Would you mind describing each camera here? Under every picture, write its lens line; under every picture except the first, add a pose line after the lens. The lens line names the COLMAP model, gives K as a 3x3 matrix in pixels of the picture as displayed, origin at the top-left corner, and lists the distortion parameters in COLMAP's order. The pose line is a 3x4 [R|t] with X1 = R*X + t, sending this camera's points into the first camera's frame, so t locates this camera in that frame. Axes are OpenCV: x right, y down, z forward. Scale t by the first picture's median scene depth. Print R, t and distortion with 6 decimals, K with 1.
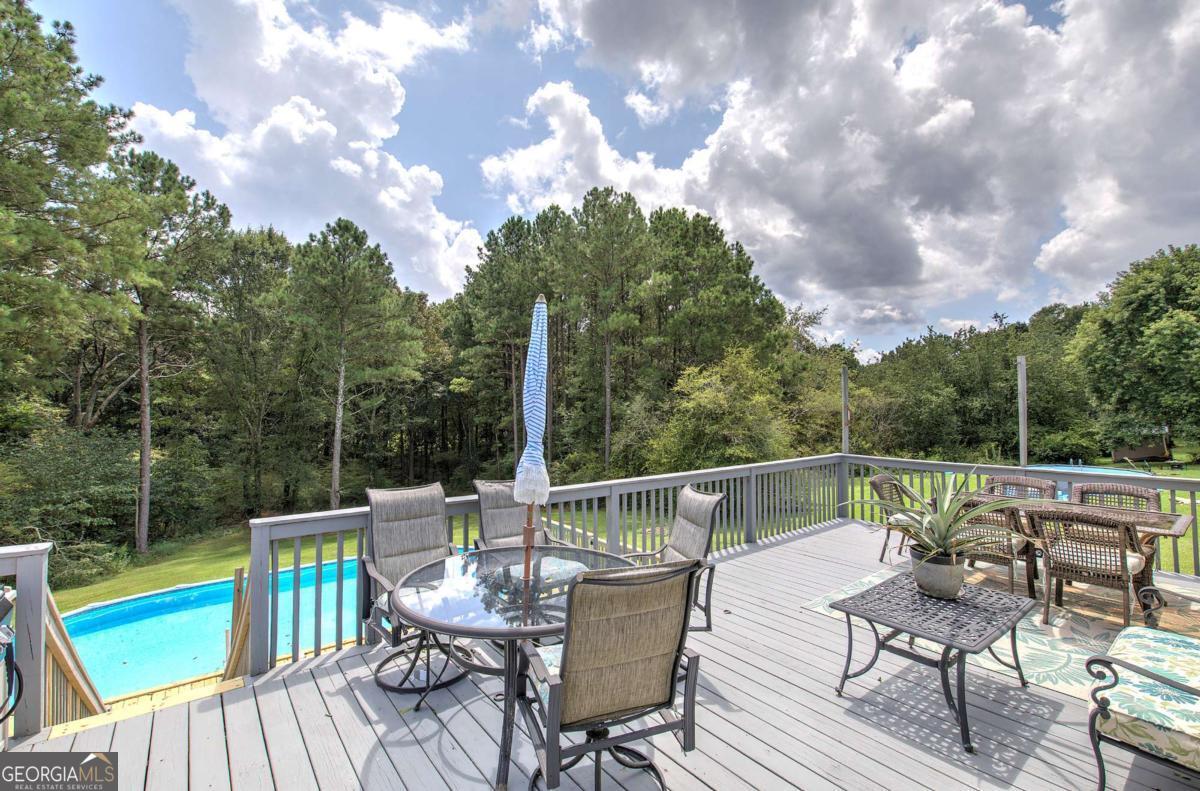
lens RADIAL K [[512.3, 0, 600.0], [0, 512.3, 395.5], [0, 0, 1]] dist [-0.004594, -0.000099]
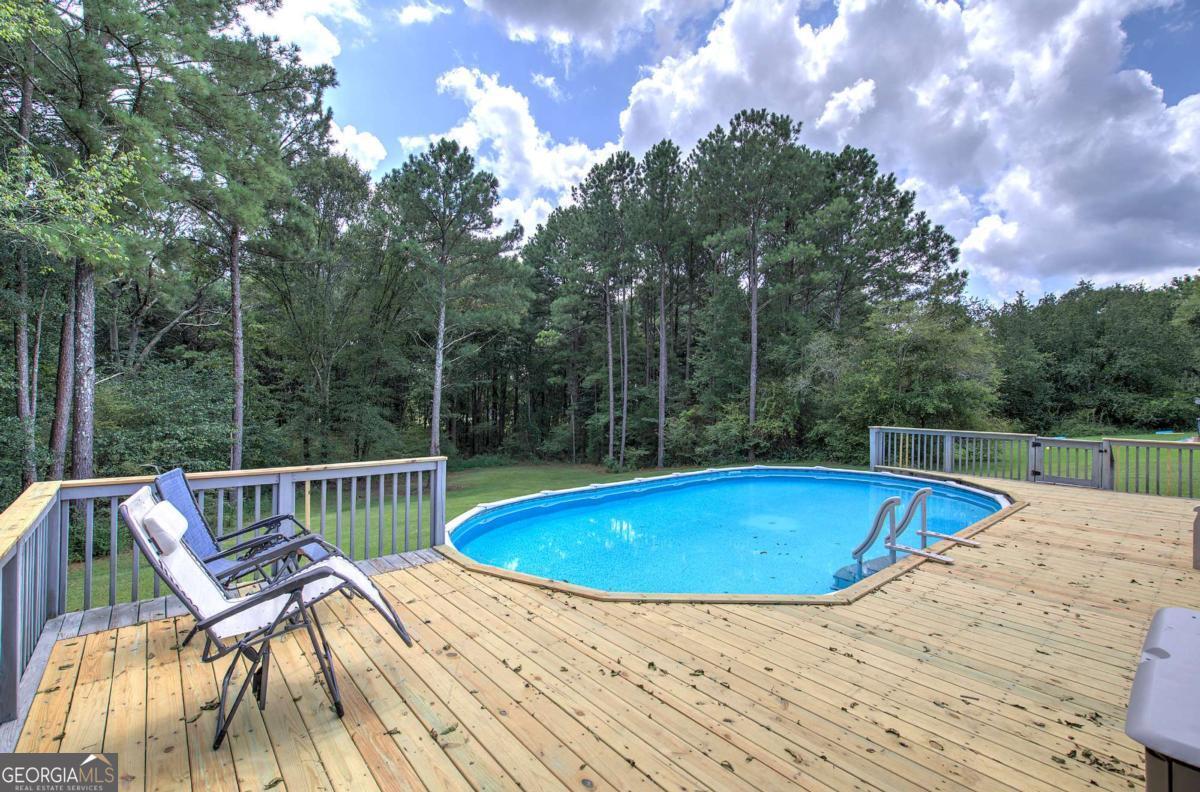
lens RADIAL K [[519.7, 0, 600.0], [0, 519.7, 396.0], [0, 0, 1]] dist [-0.000666, 0.000054]
pose [[0.998569, 0.012538, 0.051987, -0.271856], [-0.013510, 0.999740, 0.018382, 0.077140], [-0.051743, -0.019058, 0.998479, 0.076292]]
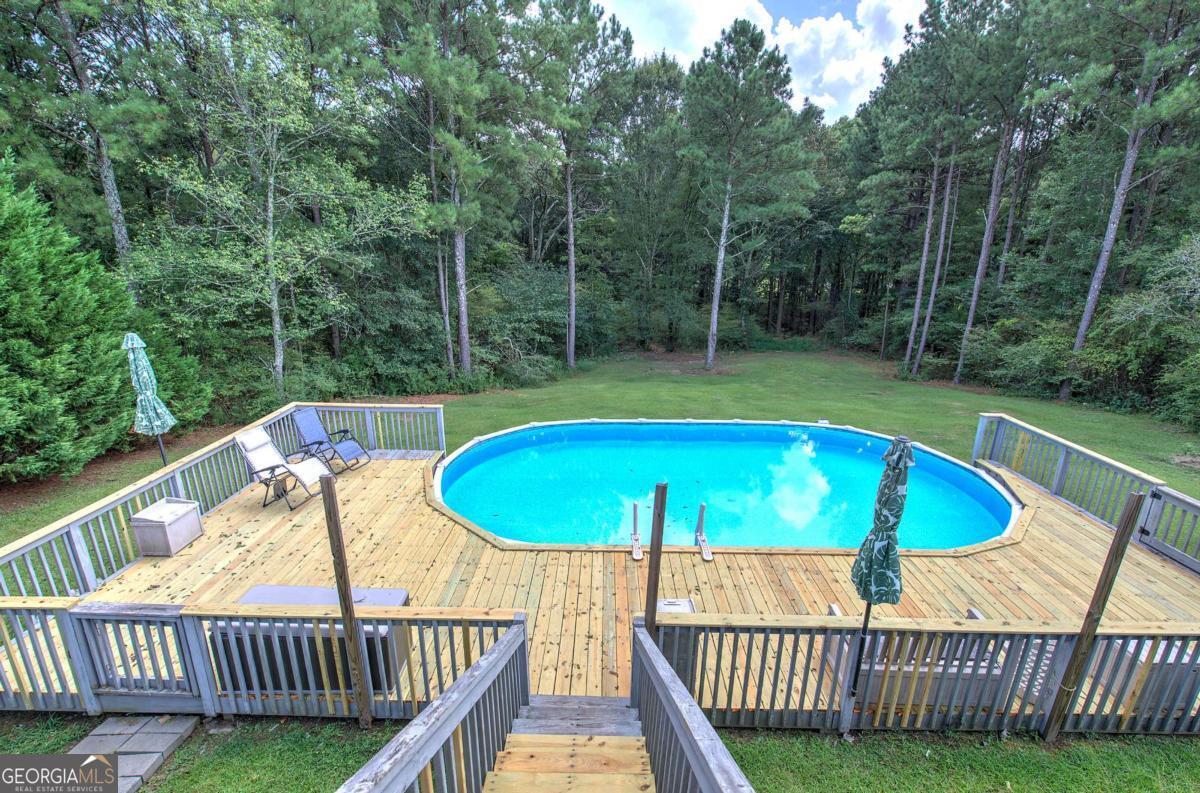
lens RADIAL K [[505.5, 0, 613.8], [0, 505.5, 396.6], [0, 0, 1]] dist [0.000419, 0.000172]
pose [[0.794141, 0.183600, -0.579336, -0.062647], [-0.004154, 0.954892, 0.296925, 0.006612], [0.607719, -0.233394, 0.759082, 0.080498]]
